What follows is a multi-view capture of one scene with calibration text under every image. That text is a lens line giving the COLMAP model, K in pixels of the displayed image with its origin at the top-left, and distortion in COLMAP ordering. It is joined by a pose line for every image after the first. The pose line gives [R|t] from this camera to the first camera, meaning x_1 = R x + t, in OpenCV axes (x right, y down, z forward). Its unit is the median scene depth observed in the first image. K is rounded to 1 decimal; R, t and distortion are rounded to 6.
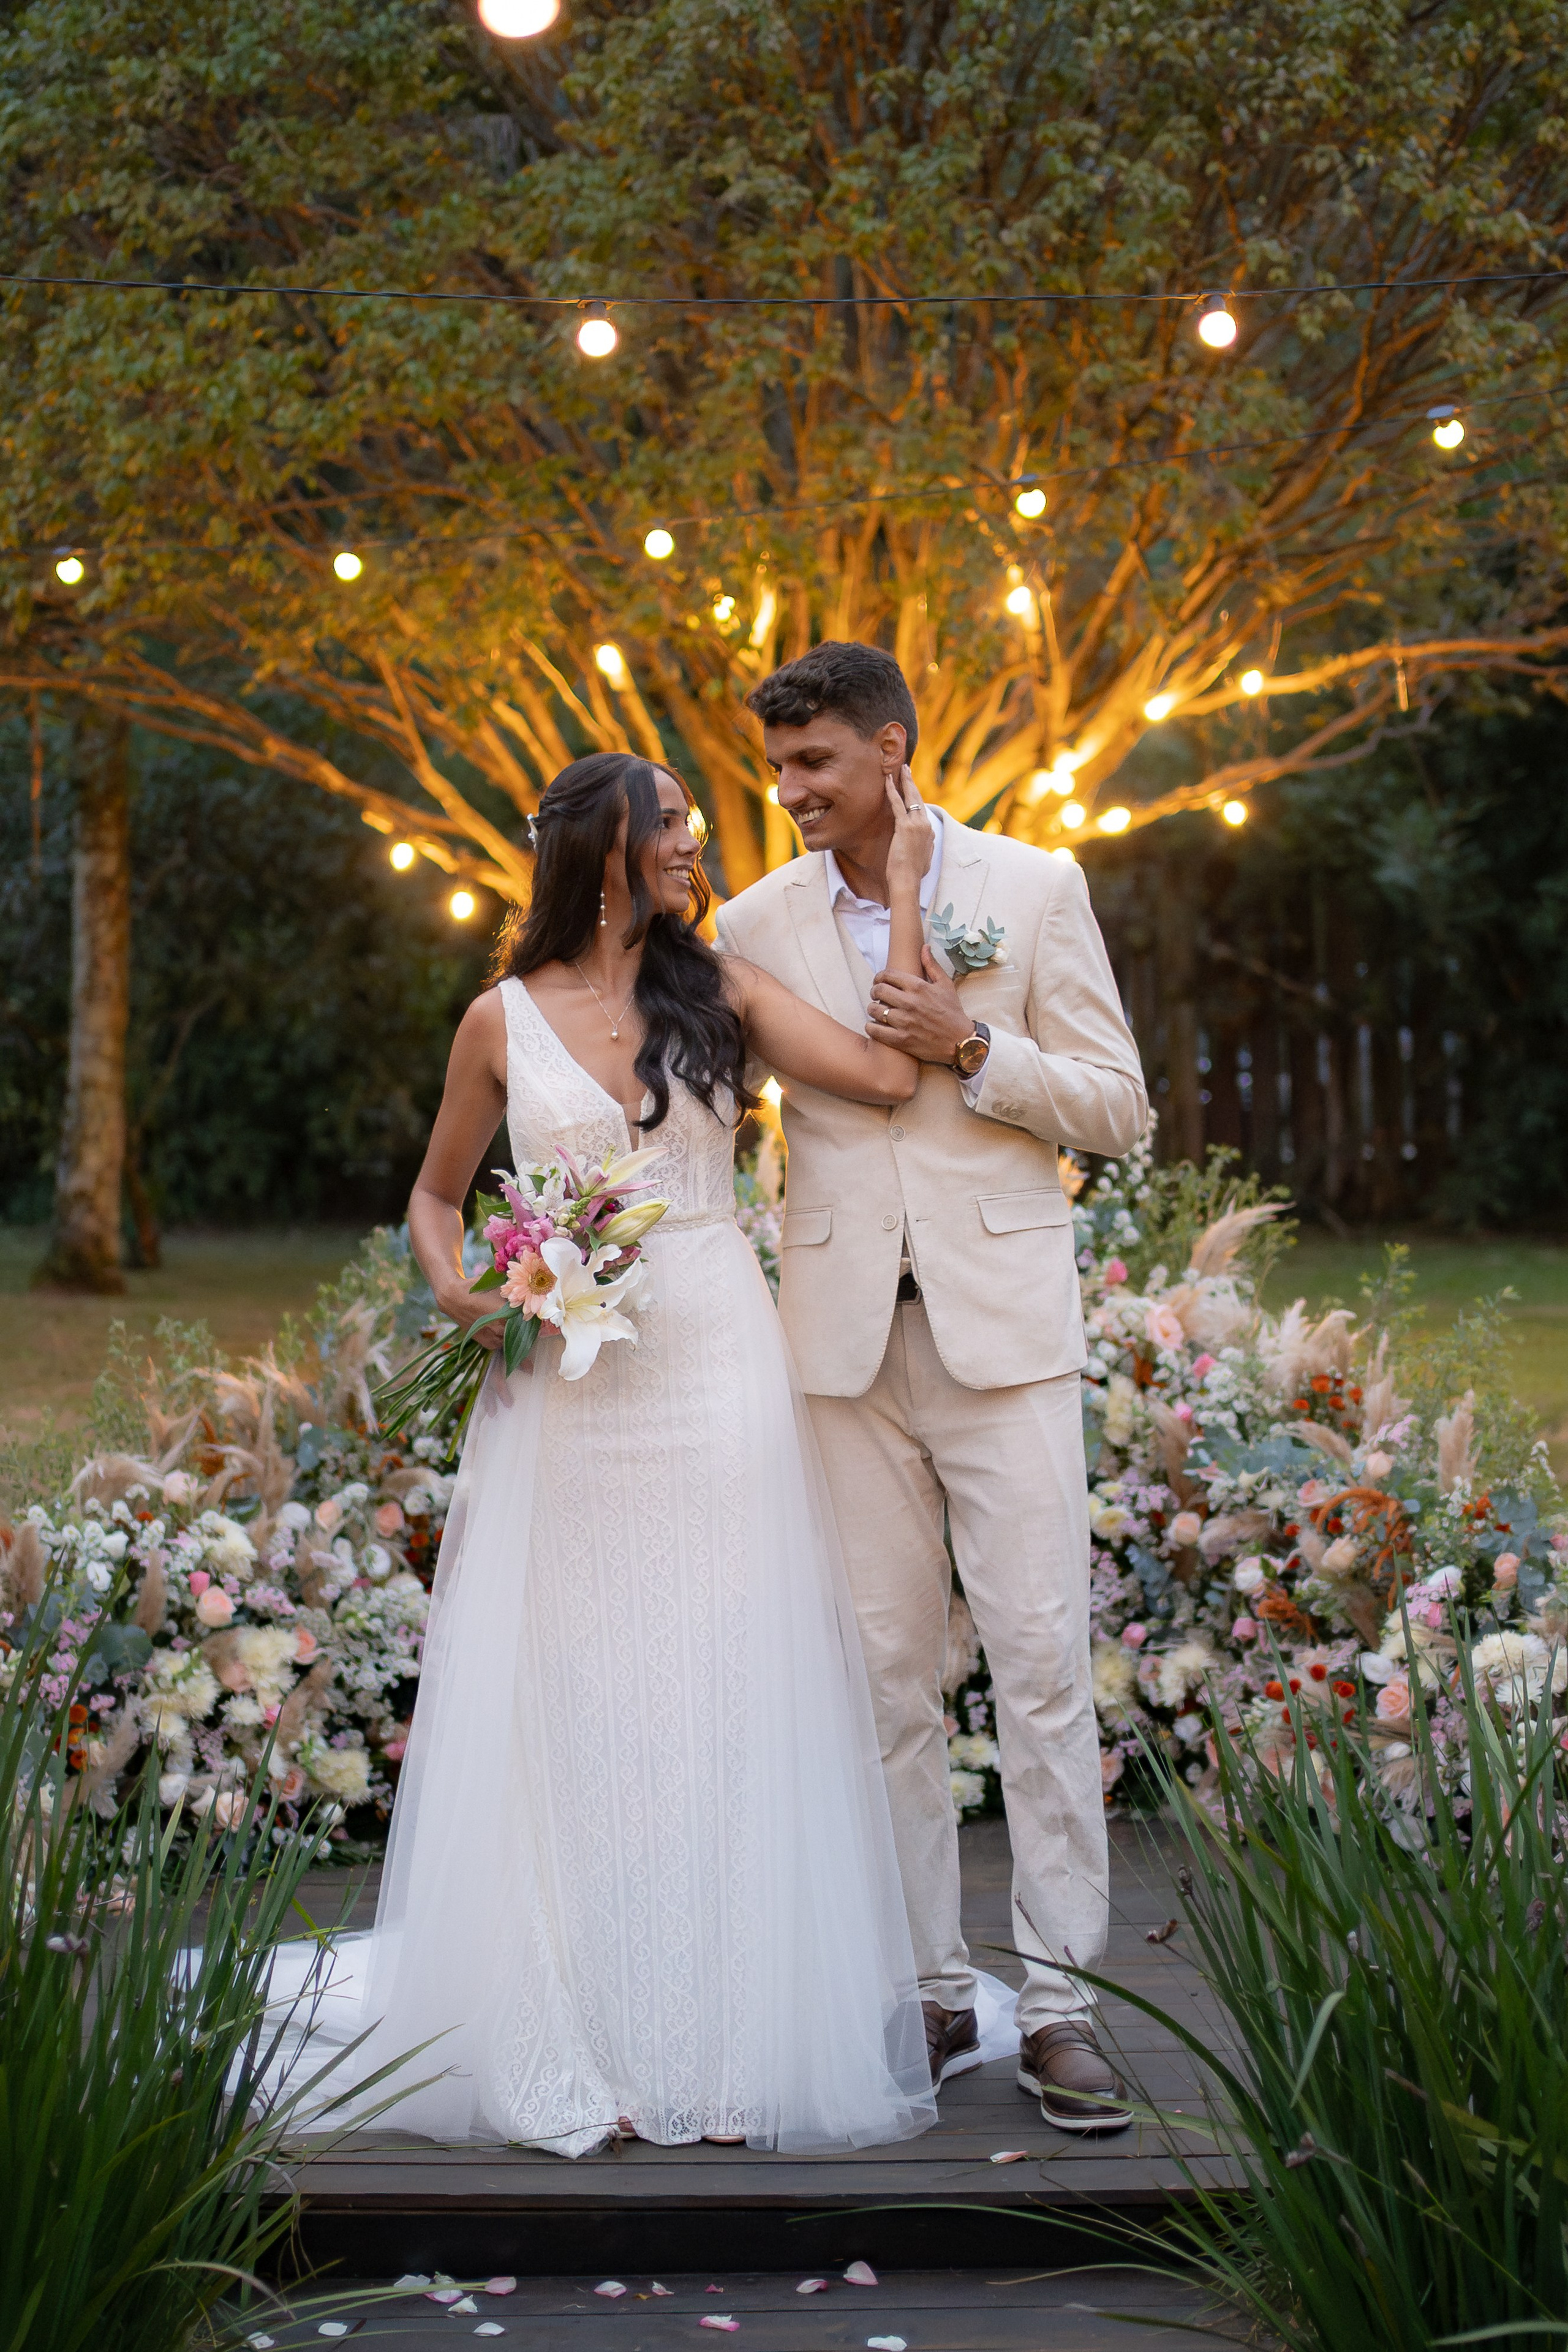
lens RADIAL K [[3664.8, 0, 741.7], [0, 3664.8, 1177.4], [0, 0, 1]] dist [-0.023042, 0.000000]
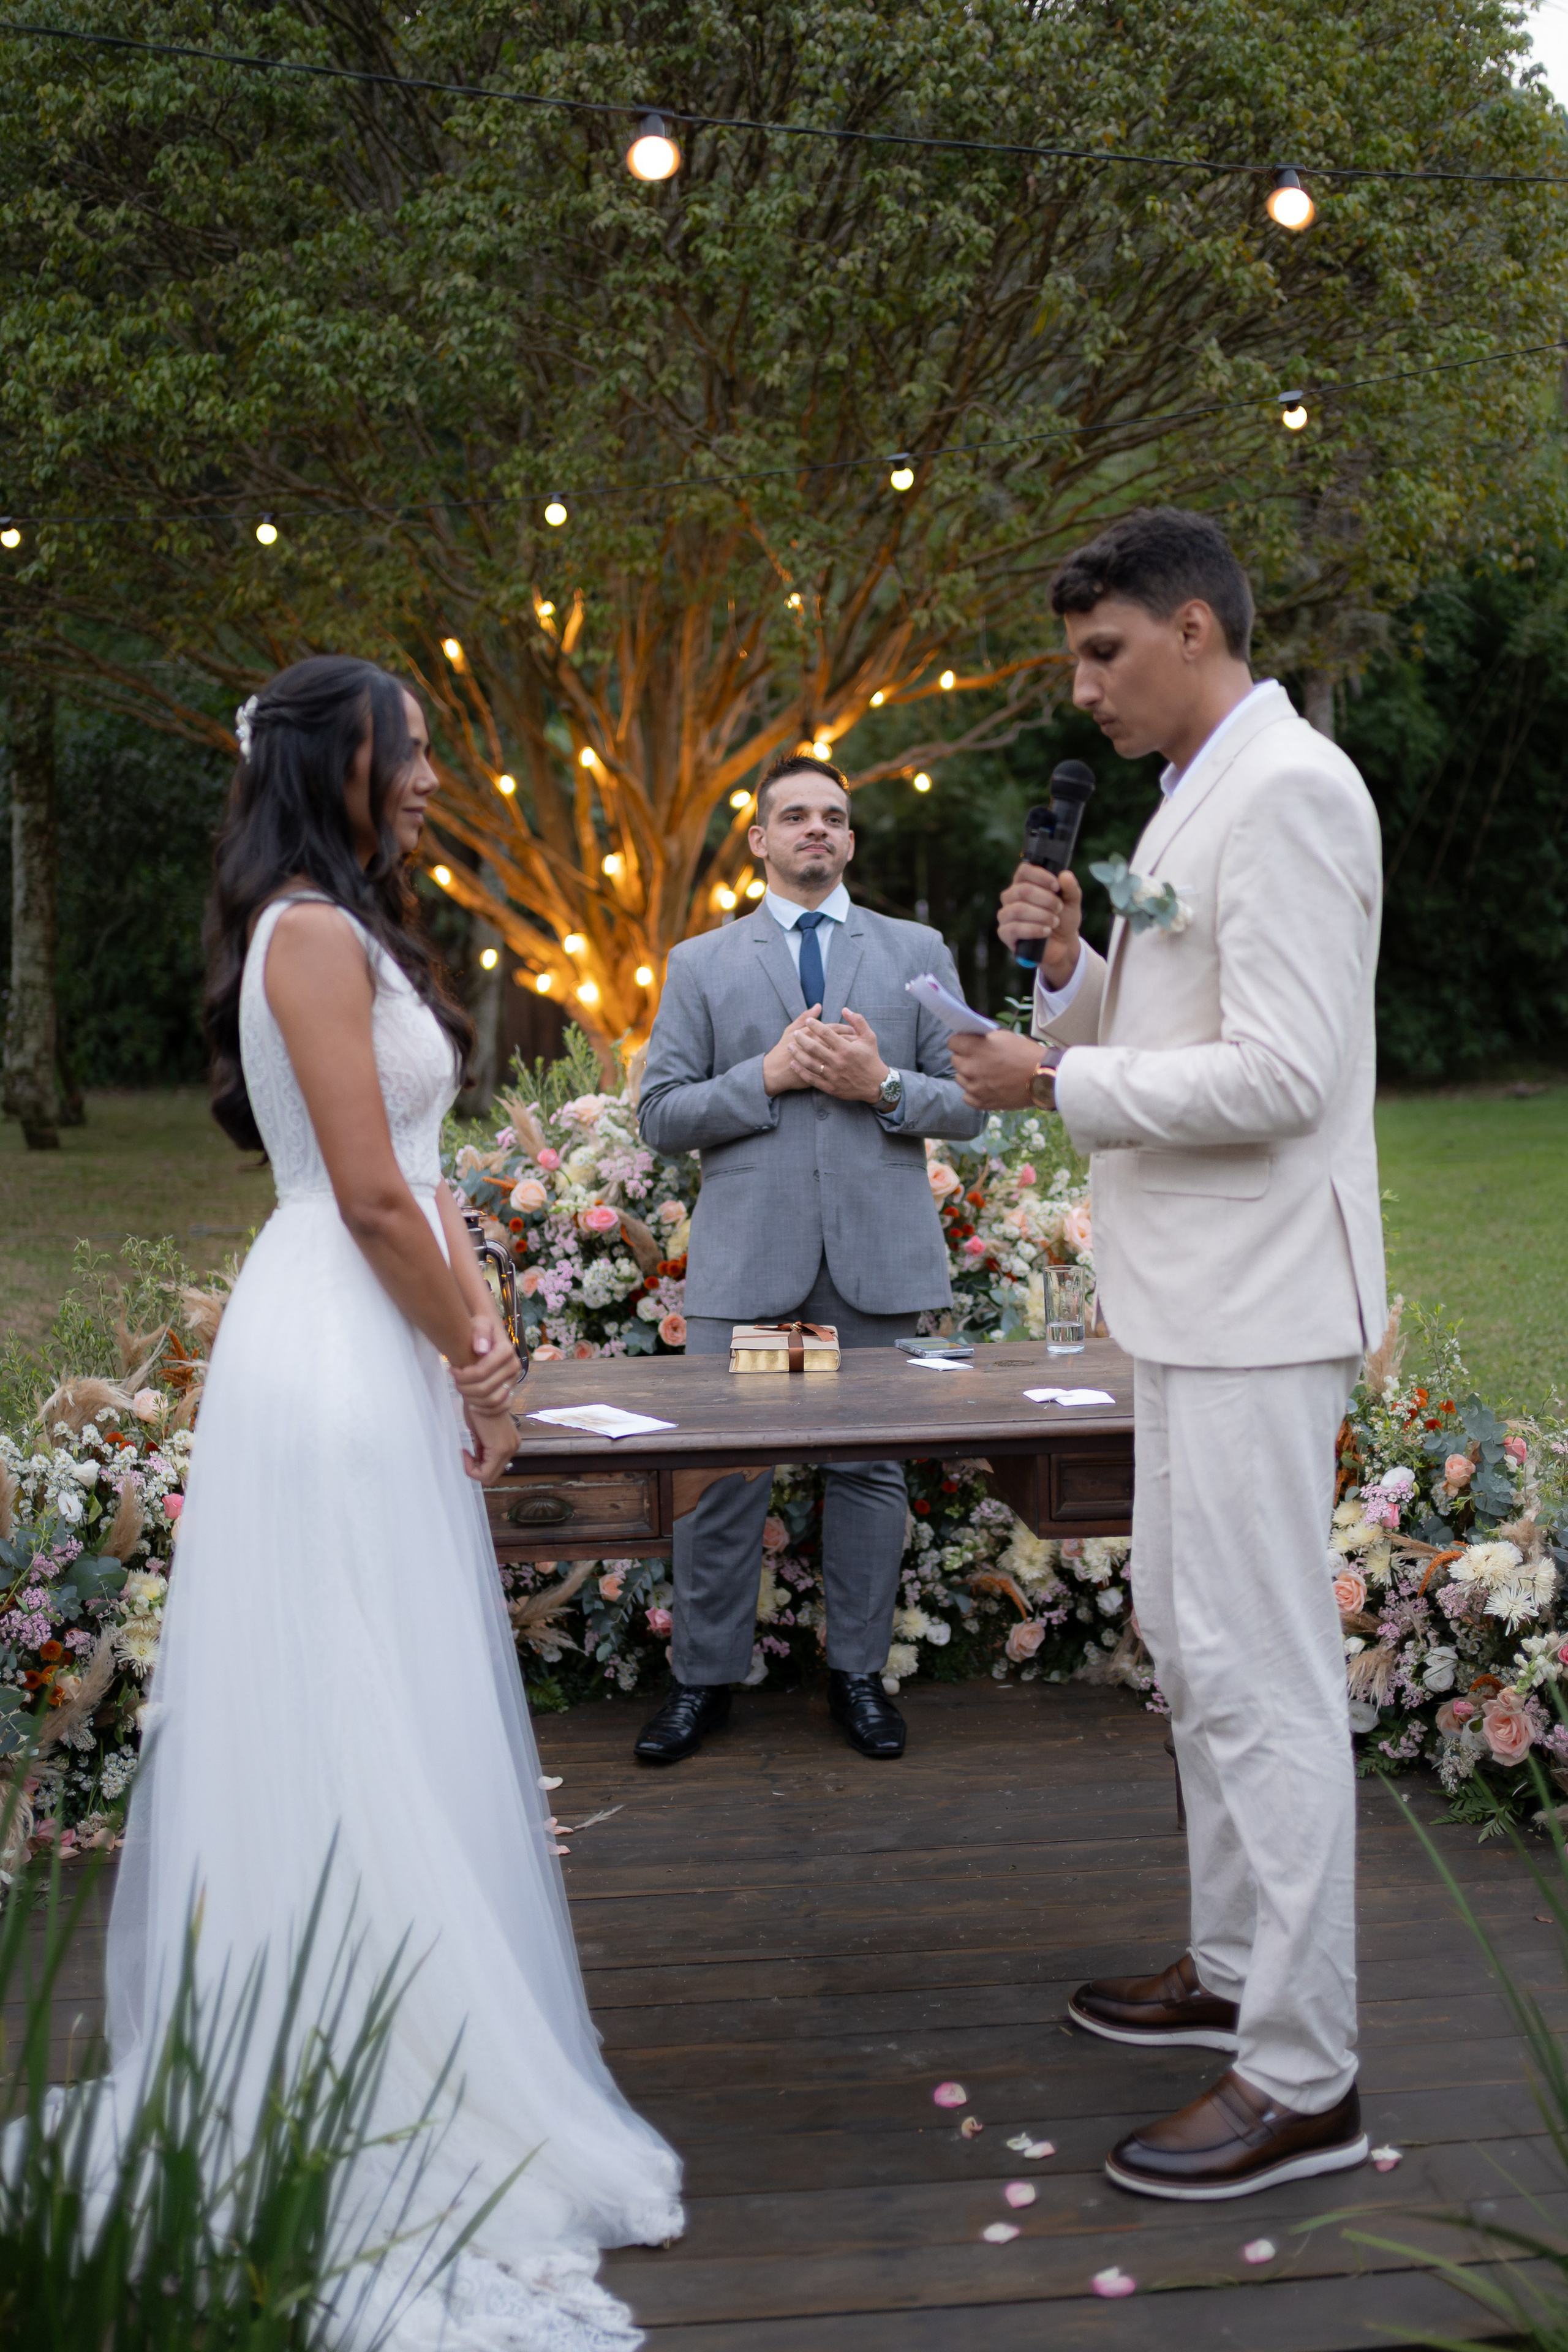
lens RADIAL K [[2347.3, 0, 799.1], [0, 2347.3, 1154.4], [0, 0, 1]] dist [-0.012205, 0.000000]
pose [[0.989479, -0.008887, 0.144406, -0.049657], [0.001568, 0.998712, 0.050719, -0.012077], [-0.144670, -0.049959, 0.988218, 0.243974]]
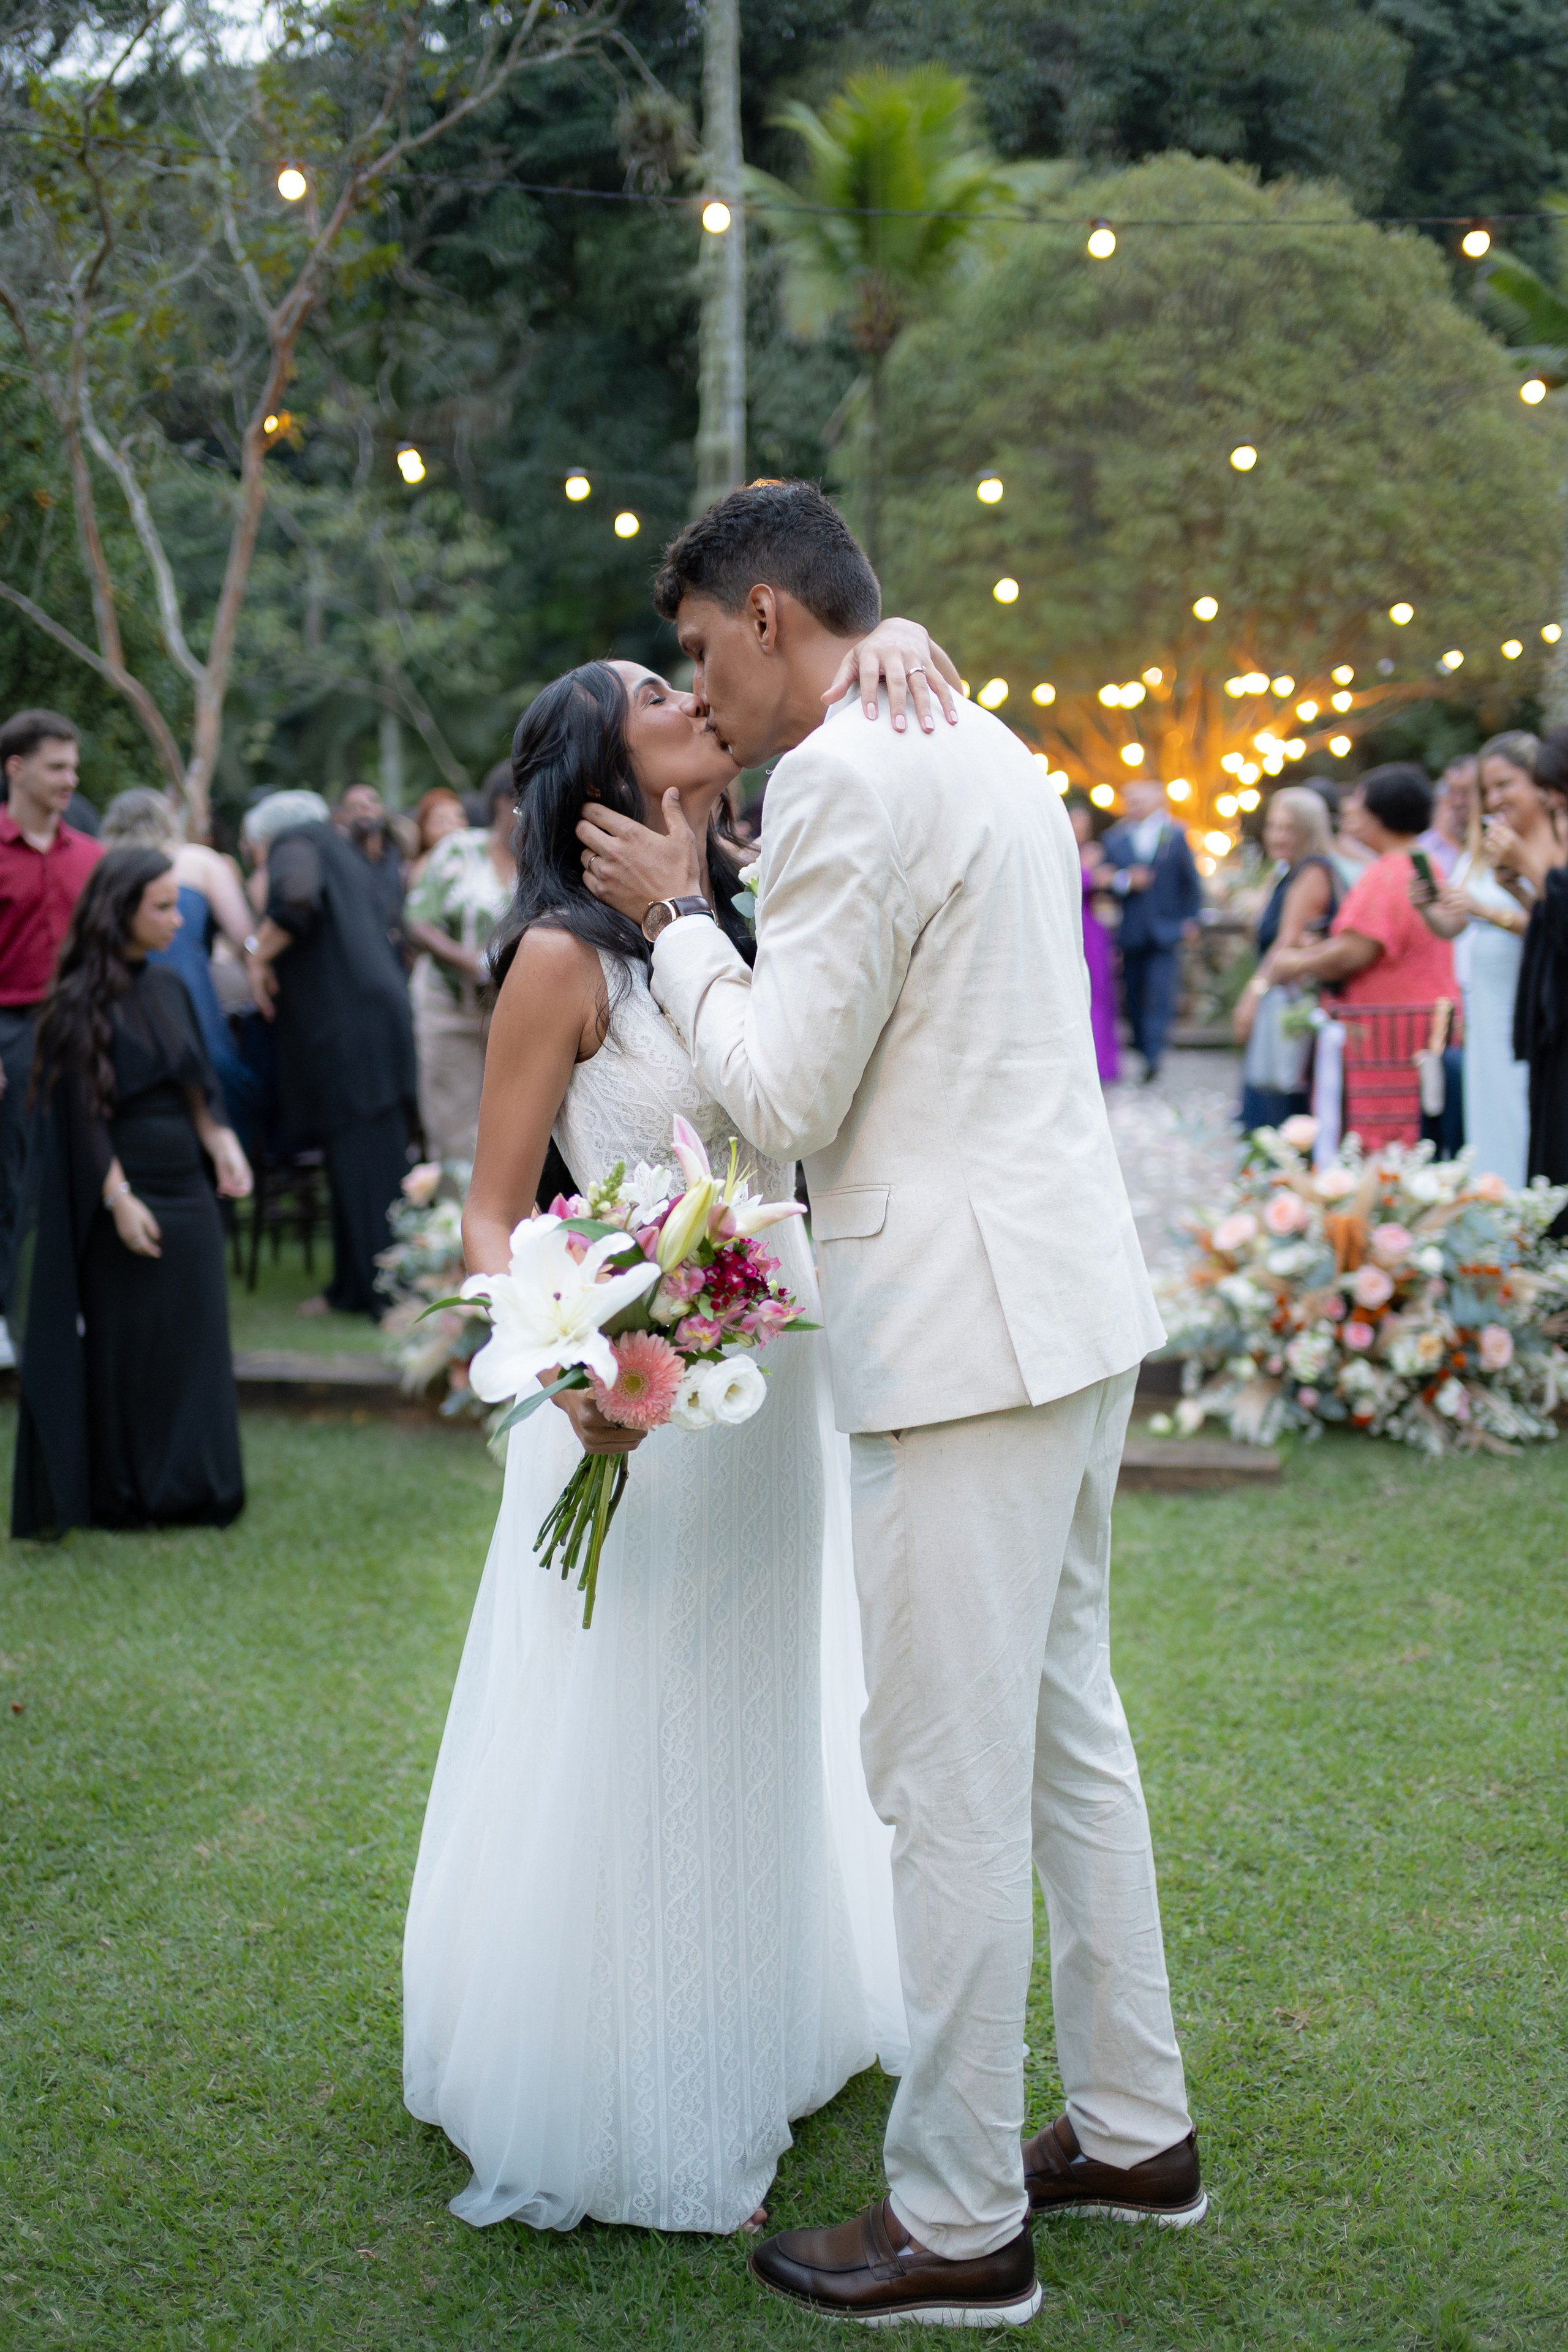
lens RADIAL K [[2347.3, 0, 813.6], [0, 2347.3, 1191.0], [0, 0, 1]] dist [-0.012205, 0.000000]
pose [[0.990332, 0.027601, -0.135942, -0.008137], [-0.011105, 0.992635, 0.120635, 0.034893], [0.138270, -0.117960, 0.983345, -1.236344]]
